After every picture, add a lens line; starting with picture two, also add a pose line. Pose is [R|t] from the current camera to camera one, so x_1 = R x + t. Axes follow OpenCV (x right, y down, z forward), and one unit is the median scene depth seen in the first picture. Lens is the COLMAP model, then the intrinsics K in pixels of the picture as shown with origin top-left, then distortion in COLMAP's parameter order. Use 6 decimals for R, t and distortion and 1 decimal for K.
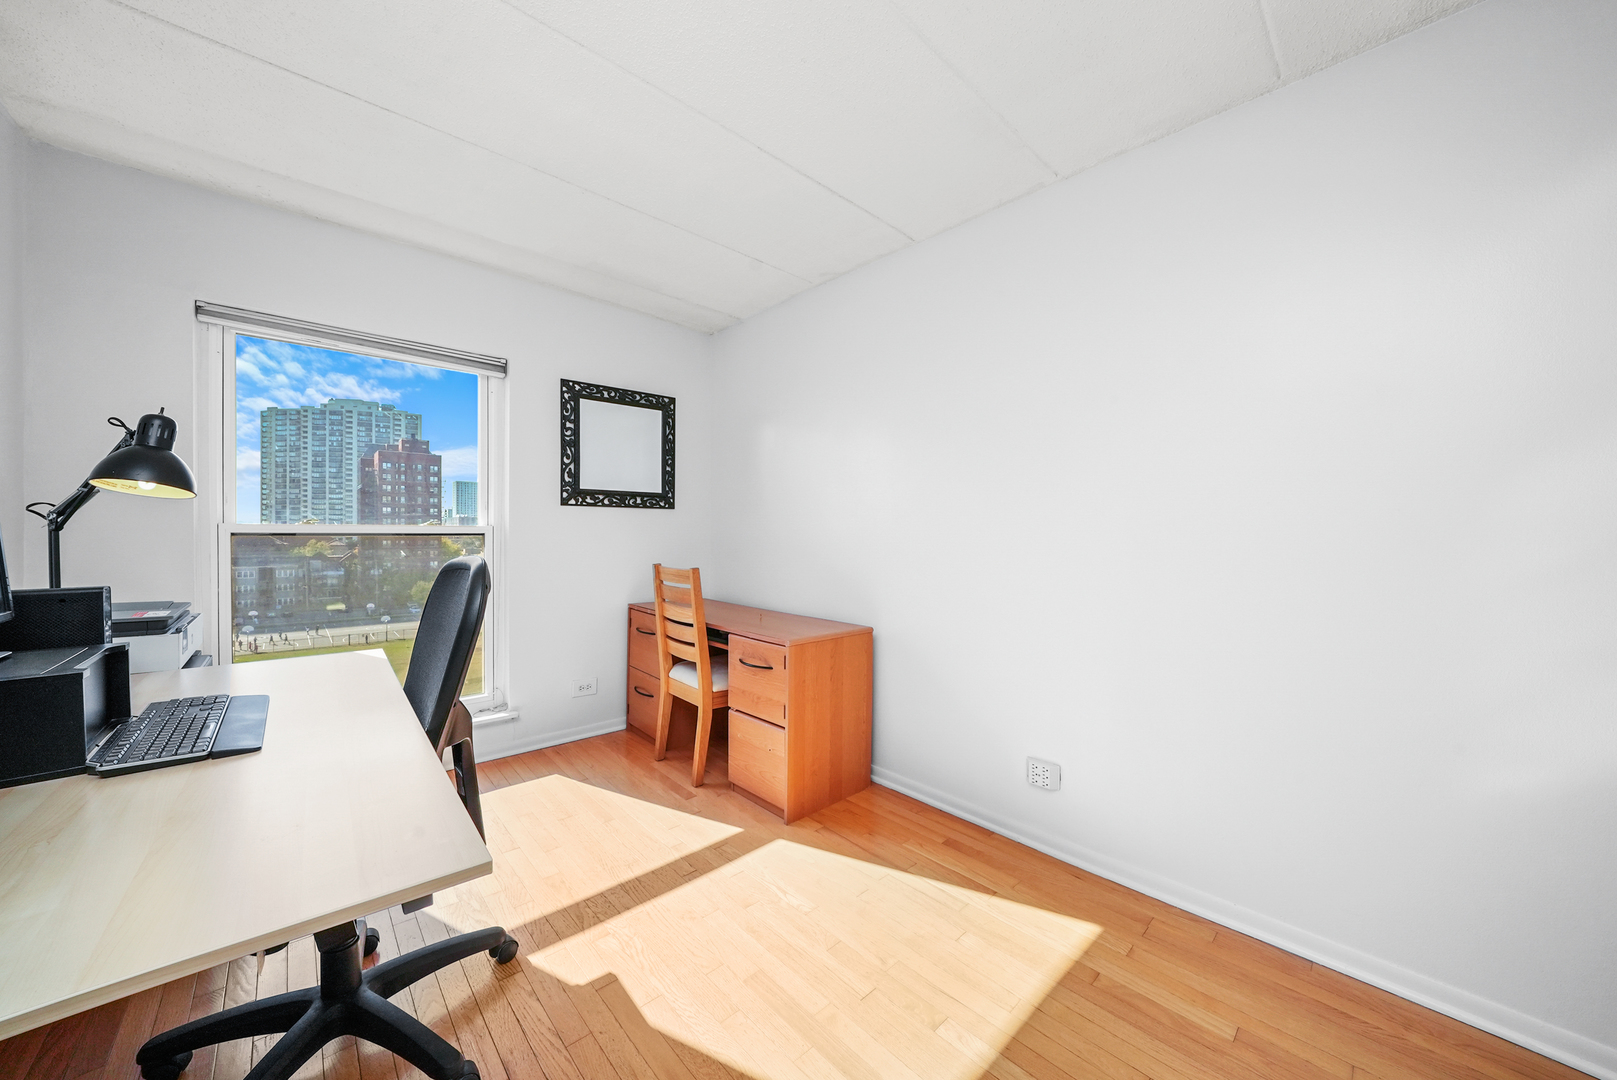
lens RADIAL K [[571.7, 0, 809.9], [0, 571.7, 537.7], [0, 0, 1]] dist [-0.015506, -0.000024]
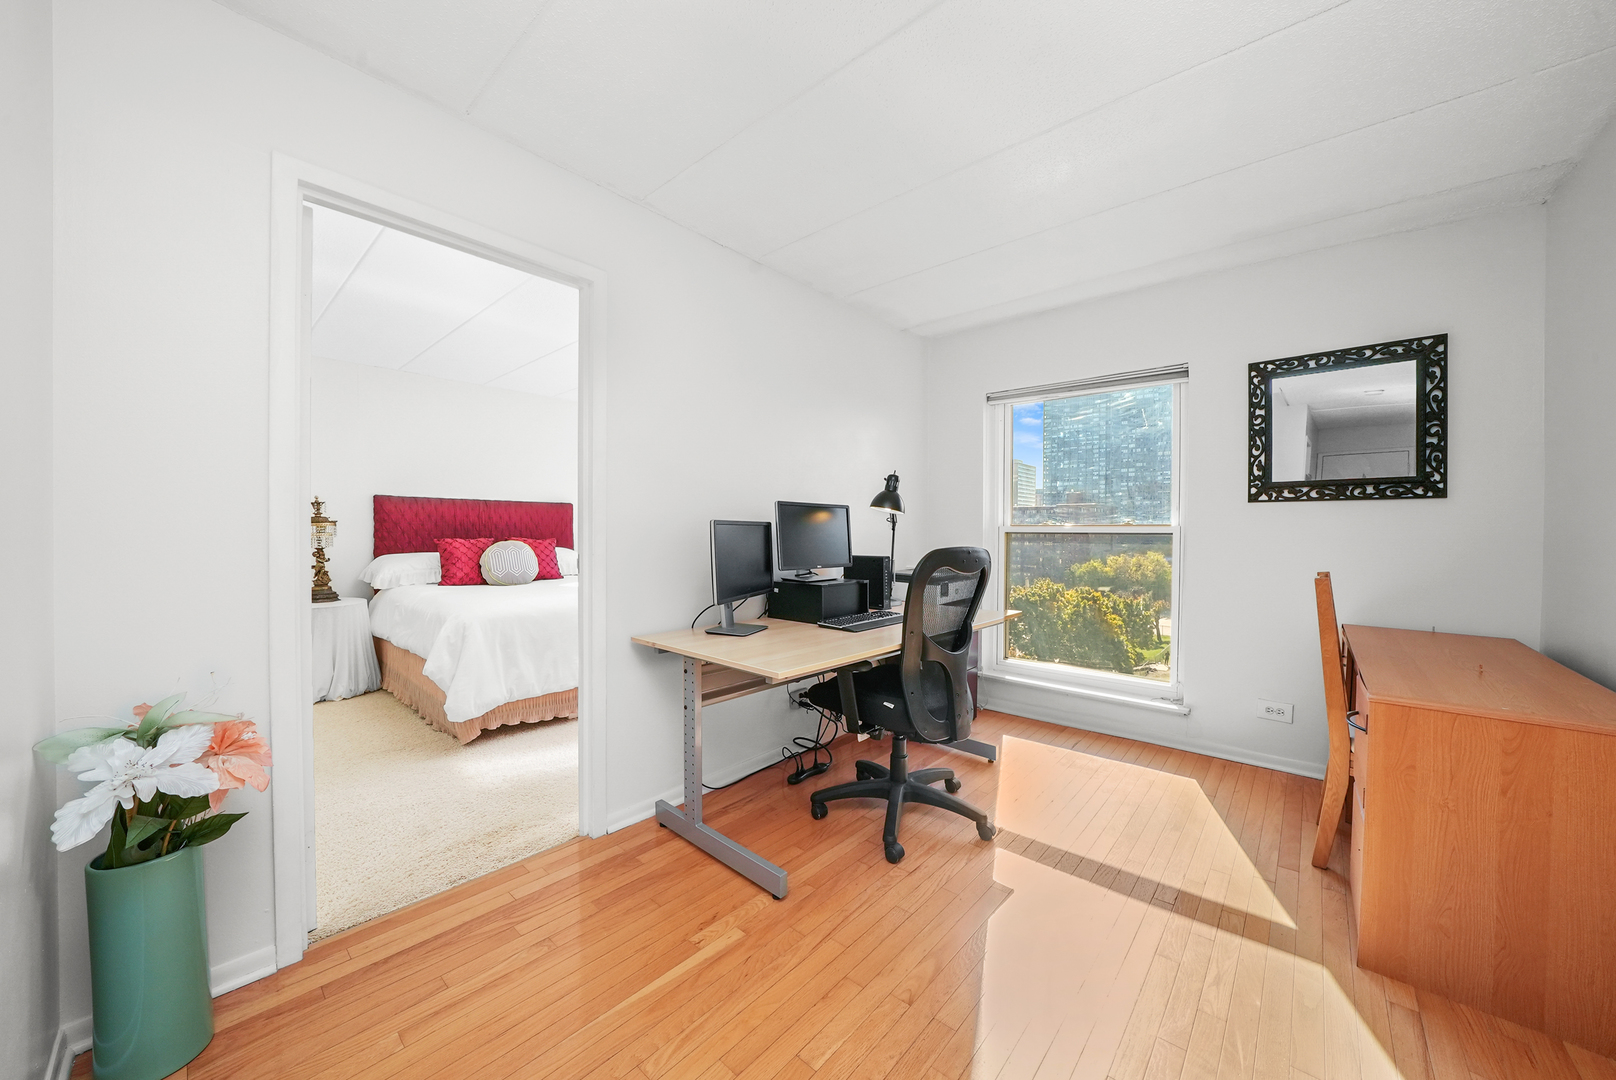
lens RADIAL K [[583.0, 0, 810.0], [0, 583.0, 533.6], [0, 0, 1]] dist [-0.003219, 0.000028]
pose [[0.111778, 0.002570, -0.993730, 0.408292], [-0.011978, 0.999927, 0.001239, 0.000299], [0.993661, 0.011764, 0.111800, 0.197497]]
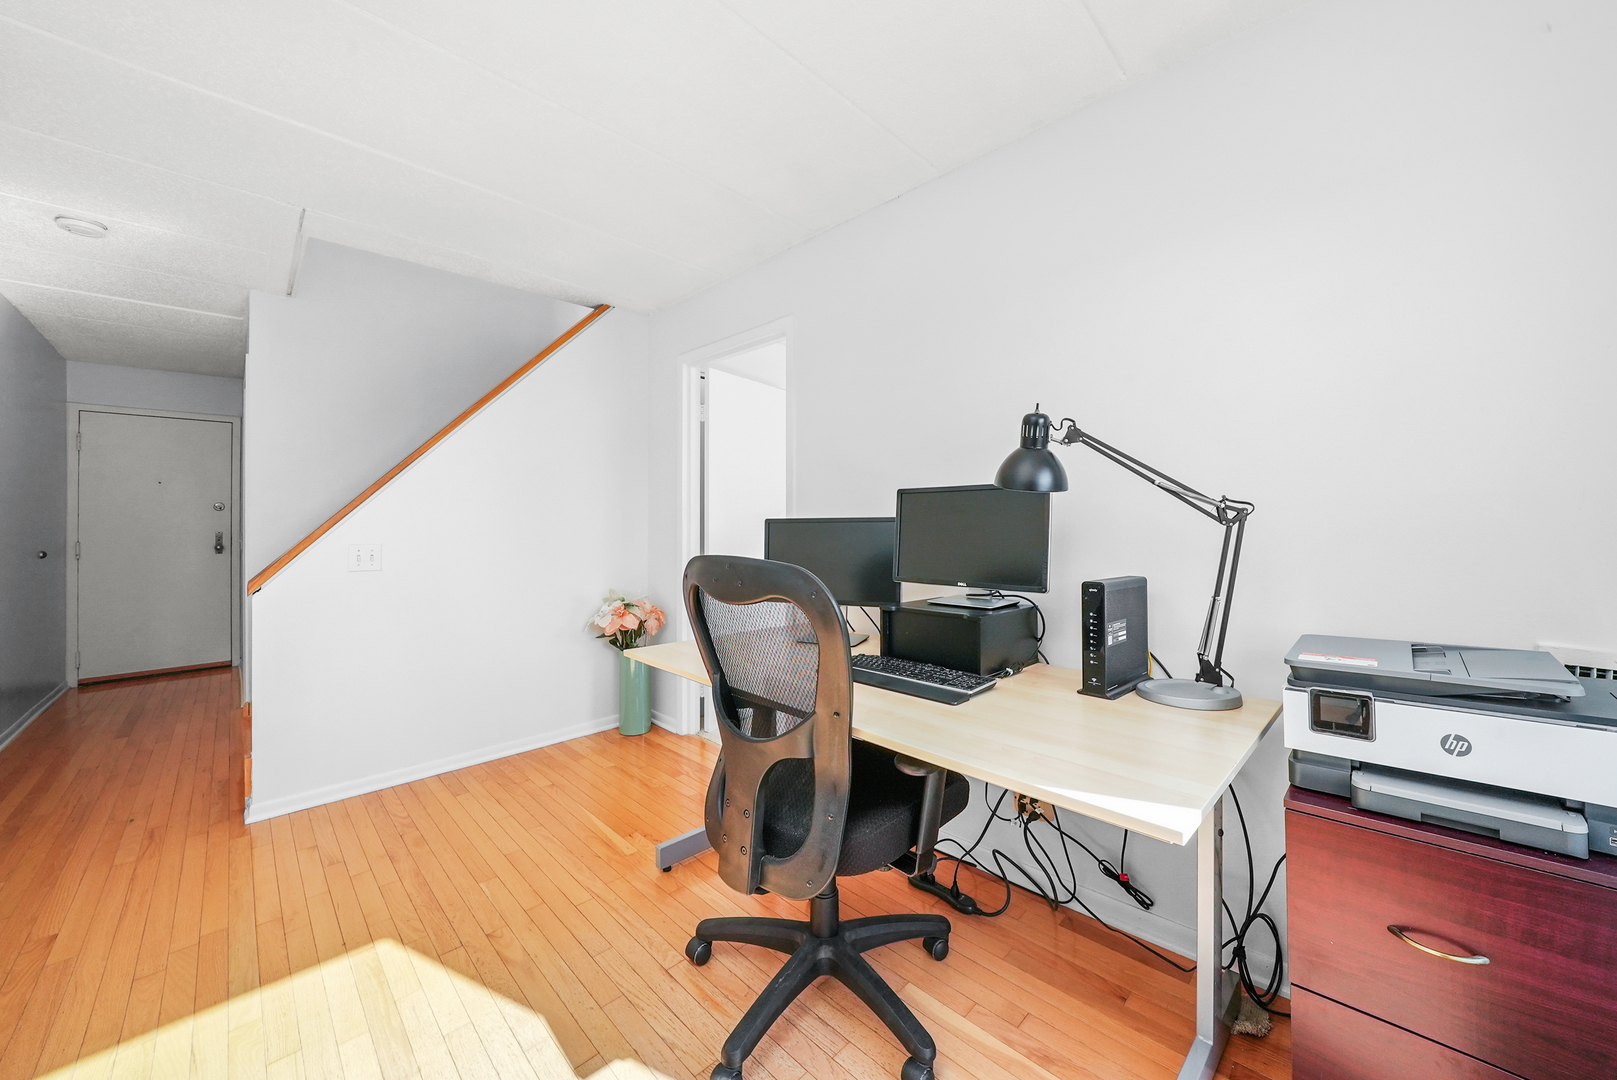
lens RADIAL K [[583.4, 0, 810.5], [0, 583.4, 533.6], [0, 0, 1]] dist [-0.003219, 0.000028]
pose [[-0.999098, -0.001053, -0.042440, -0.304001], [-0.001360, 0.999973, 0.007204, -0.004205], [0.042431, 0.007255, -0.999073, 0.870975]]
